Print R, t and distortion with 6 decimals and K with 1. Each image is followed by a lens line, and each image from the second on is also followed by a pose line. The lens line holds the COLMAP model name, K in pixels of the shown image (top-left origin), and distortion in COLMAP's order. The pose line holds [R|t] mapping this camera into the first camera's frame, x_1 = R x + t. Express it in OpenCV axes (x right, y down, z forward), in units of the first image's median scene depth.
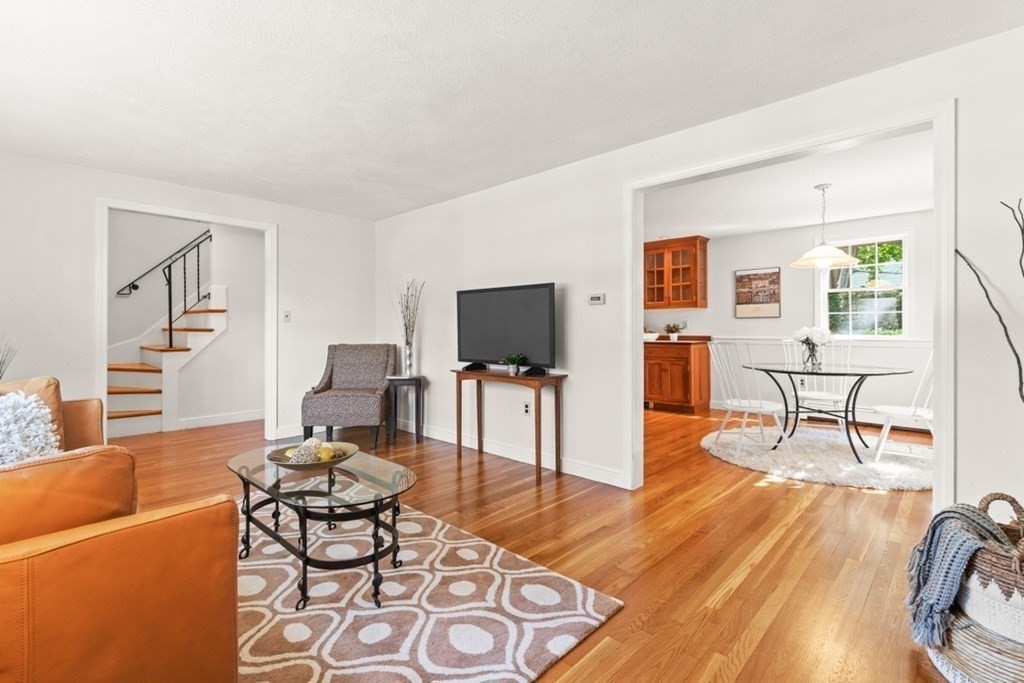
lens RADIAL K [[470.8, 0, 513.8], [0, 470.8, 326.6], [0, 0, 1]] dist [0.000999, -0.000267]
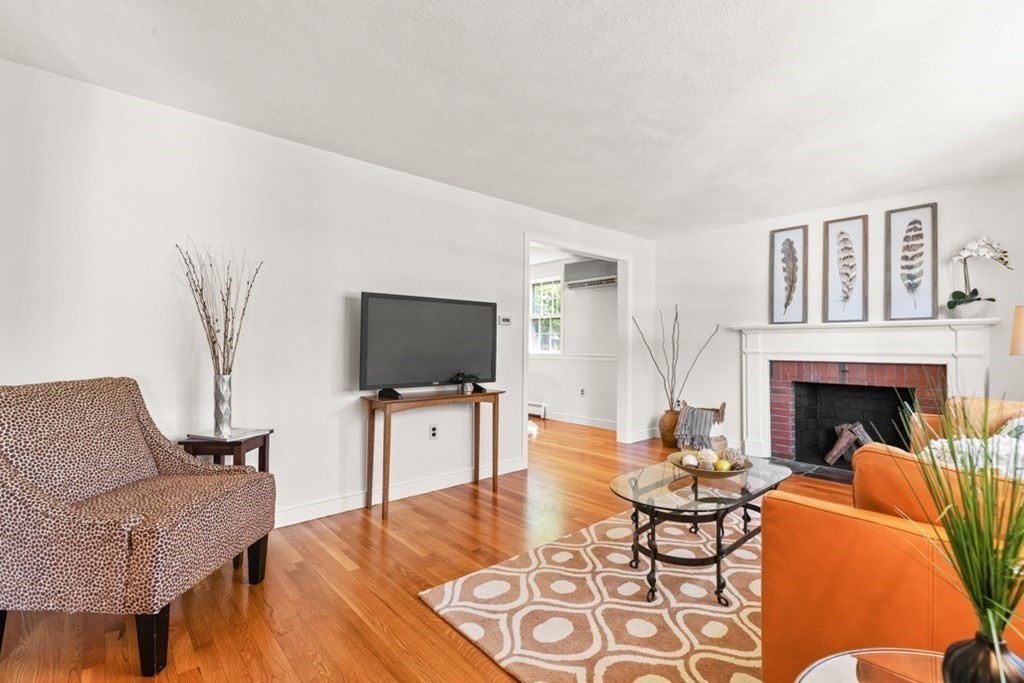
lens RADIAL K [[469.9, 0, 509.7], [0, 469.9, 347.9], [0, 0, 1]] dist [-0.002218, -0.000387]
pose [[0.082819, -0.004916, 0.996553, -0.642629], [-0.011423, 0.999917, 0.005882, 0.001683], [-0.996499, -0.011871, 0.082756, 0.567048]]
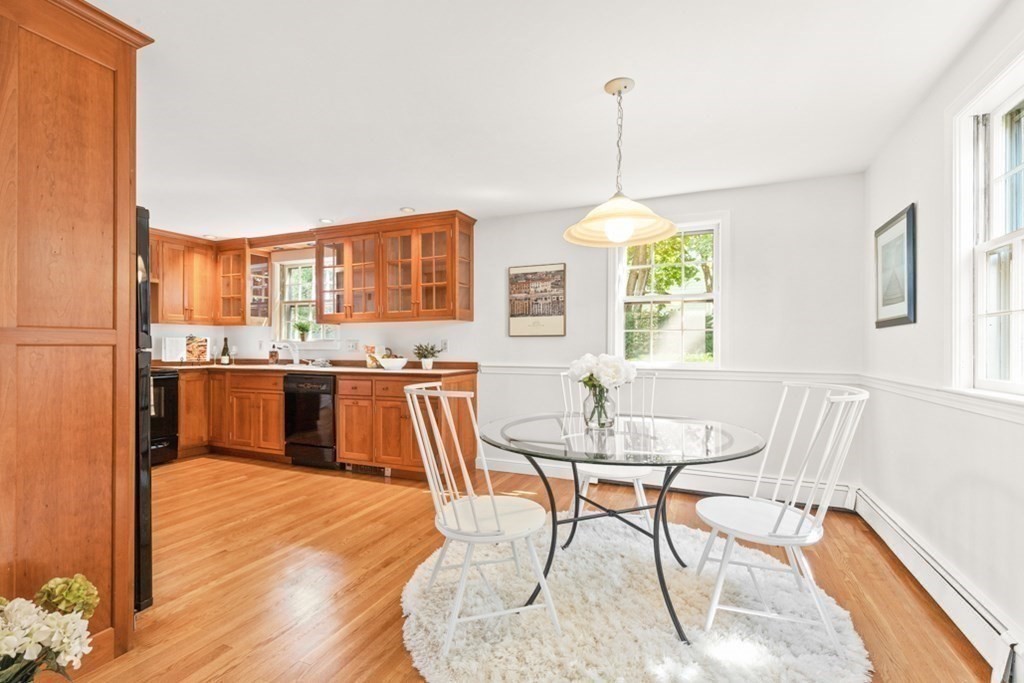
lens RADIAL K [[469.9, 0, 509.7], [0, 469.9, 347.9], [0, 0, 1]] dist [-0.002218, -0.000387]
pose [[0.938939, 0.001286, 0.344082, 0.288655], [-0.003650, 0.999974, 0.006225, -0.006991], [-0.344065, -0.007101, 0.938919, 0.436187]]
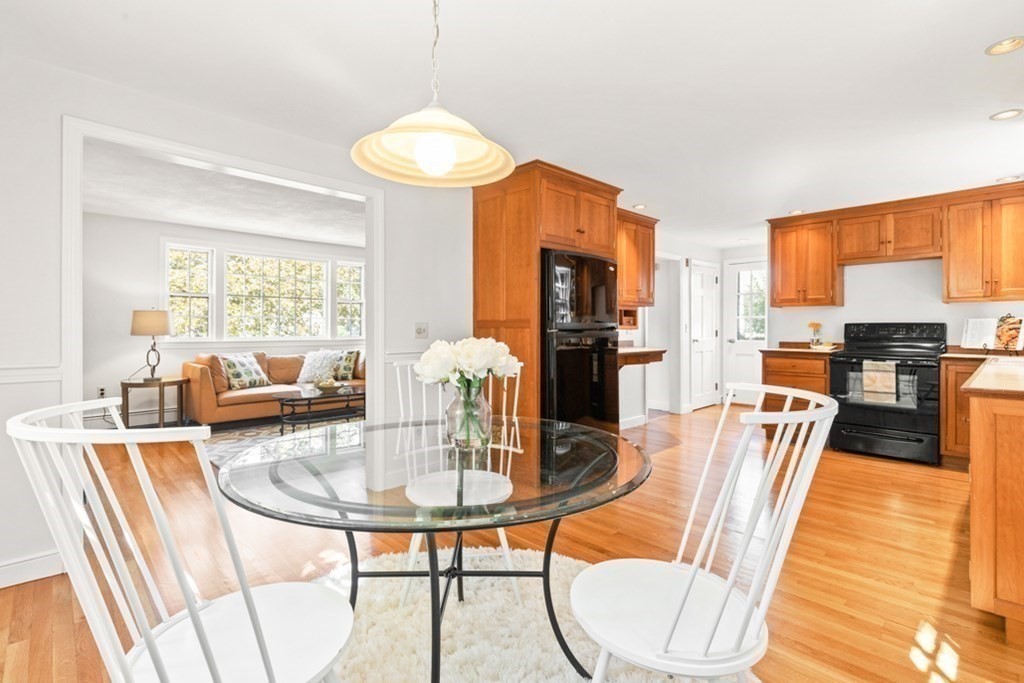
lens RADIAL K [[475.5, 0, 507.2], [0, 475.5, 329.0], [0, 0, 1]] dist [-0.001508, 0.000163]
pose [[-0.054548, 0.002104, -0.998509, 0.809035], [0.002521, 0.999995, 0.001970, -0.006198], [0.998508, -0.002410, -0.054553, 0.854928]]
